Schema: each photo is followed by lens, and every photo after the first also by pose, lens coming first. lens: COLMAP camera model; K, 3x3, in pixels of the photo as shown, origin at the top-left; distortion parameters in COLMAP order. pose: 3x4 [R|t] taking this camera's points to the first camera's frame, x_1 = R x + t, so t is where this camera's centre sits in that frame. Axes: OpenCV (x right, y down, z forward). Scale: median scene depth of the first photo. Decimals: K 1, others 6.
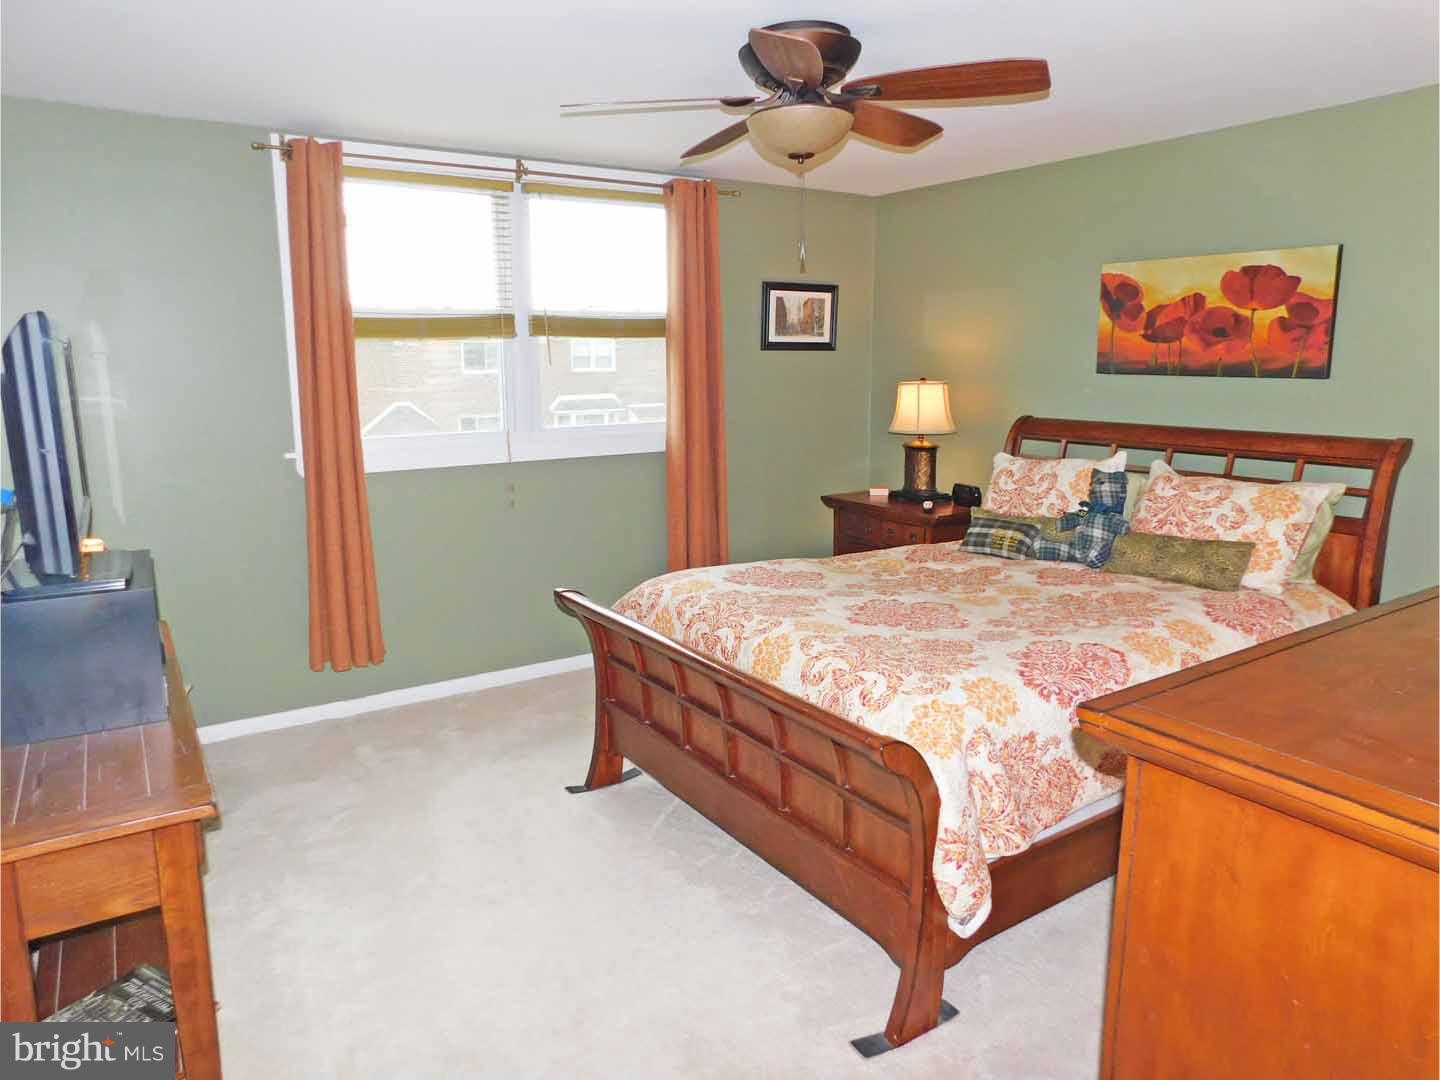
lens RADIAL K [[961.0, 0, 720.0], [0, 961.0, 540.0], [0, 0, 1]] dist [-0.080701, 0.064129]
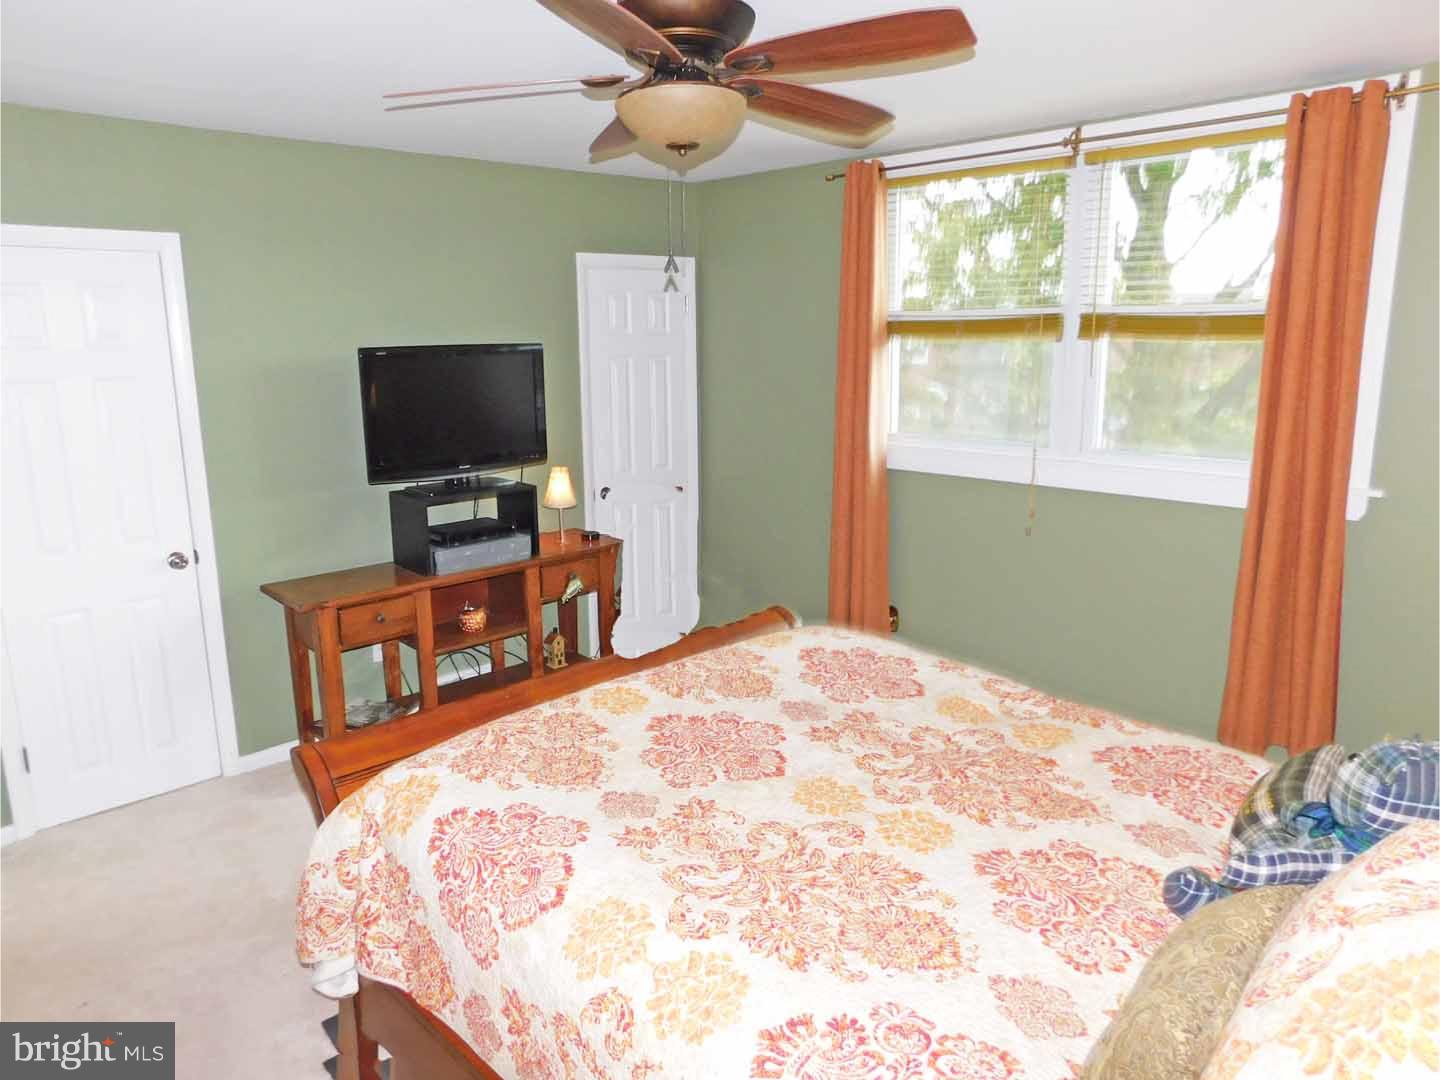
lens RADIAL K [[961.0, 0, 720.0], [0, 961.0, 540.0], [0, 0, 1]] dist [-0.080701, 0.064129]
pose [[0.188250, 0.210924, -0.959204, 0.833349], [-0.172821, 0.968541, 0.179059, -0.201602], [0.966796, 0.132063, 0.218780, 0.786391]]
